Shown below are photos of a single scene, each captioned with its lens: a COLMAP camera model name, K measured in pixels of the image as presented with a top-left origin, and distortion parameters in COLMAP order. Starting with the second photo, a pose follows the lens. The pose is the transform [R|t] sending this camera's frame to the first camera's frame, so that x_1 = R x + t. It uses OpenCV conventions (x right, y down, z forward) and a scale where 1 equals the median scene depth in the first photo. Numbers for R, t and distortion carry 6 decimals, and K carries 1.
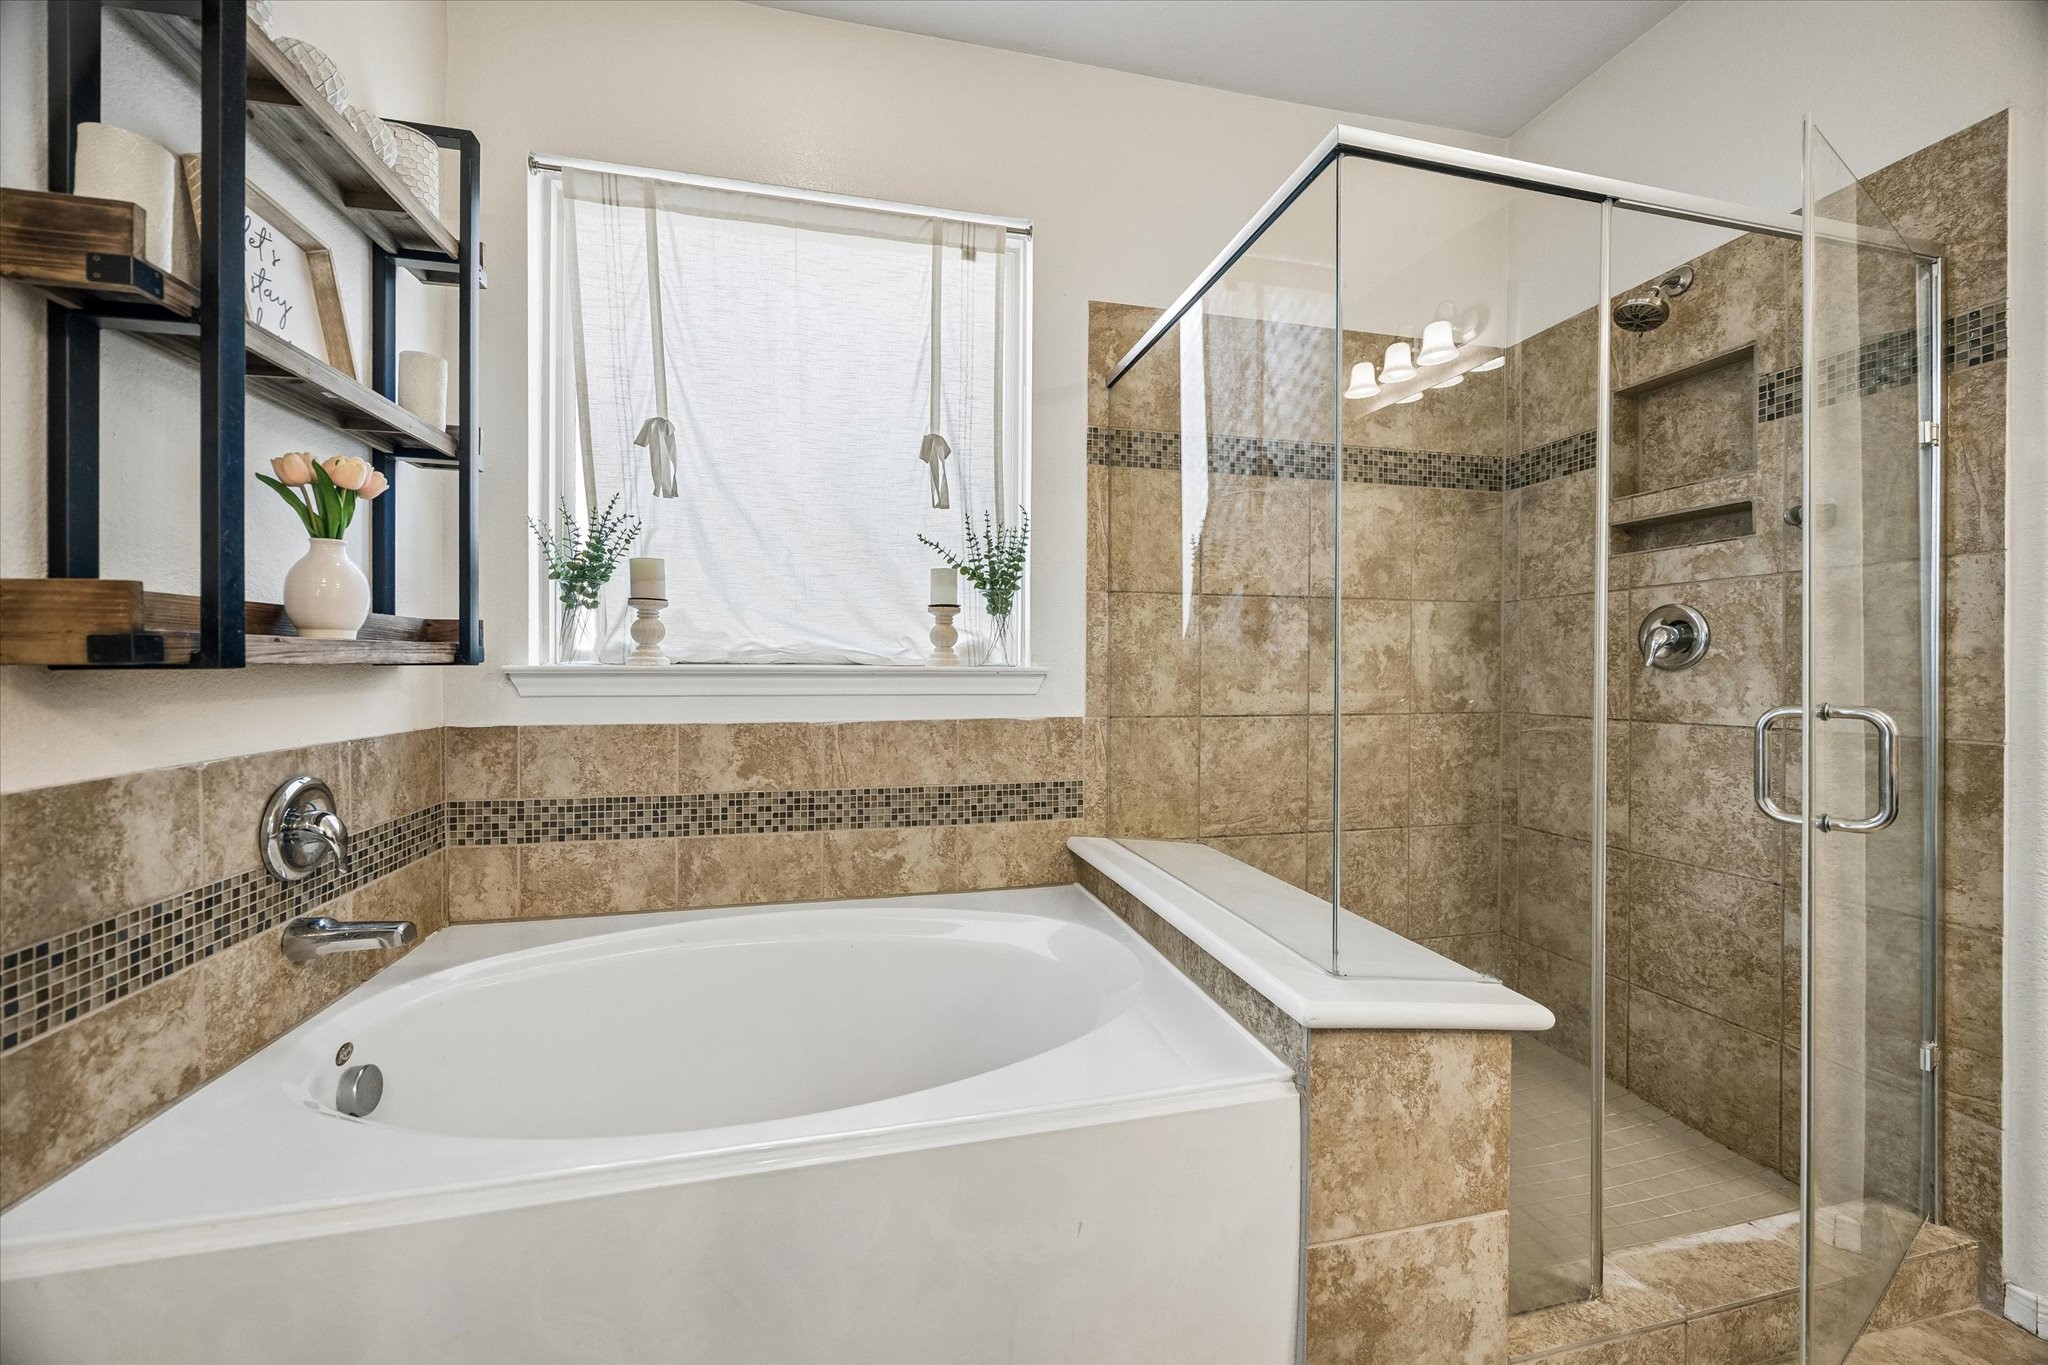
lens RADIAL K [[792.1, 0, 1037.4], [0, 792.1, 672.7], [0, 0, 1]] dist [-0.002547, -0.000611]
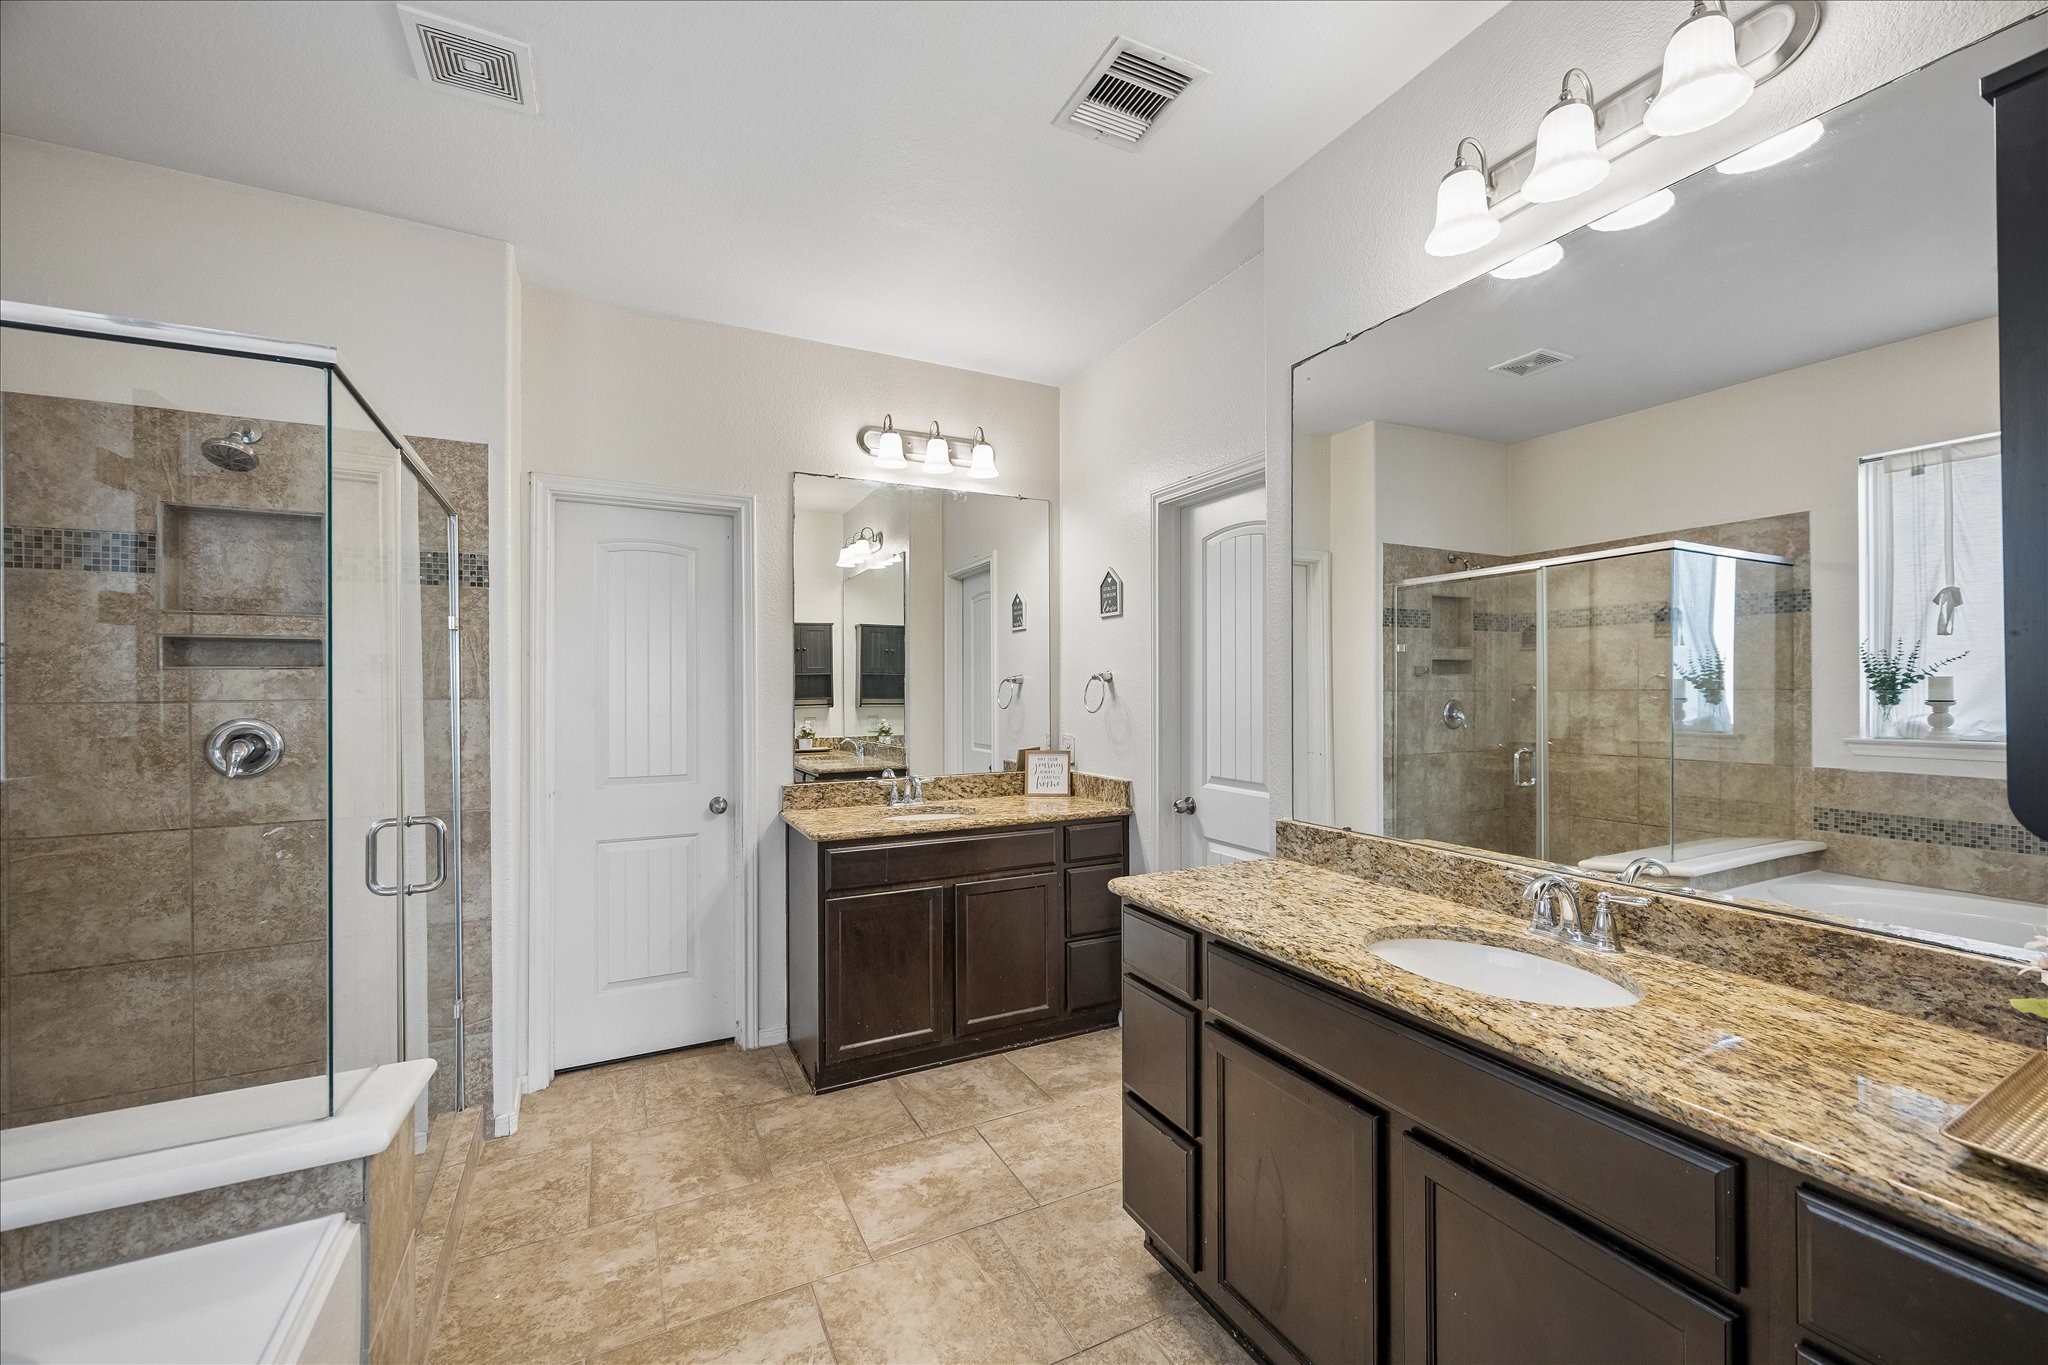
lens RADIAL K [[792.1, 0, 1024.8], [0, 792.1, 686.7], [0, 0, 1]] dist [-0.002547, -0.000611]
pose [[-0.238758, 0.005894, 0.971061, -0.562675], [0.008036, 0.999959, -0.004094, -0.122734], [-0.971046, 0.006826, -0.238795, 0.200404]]
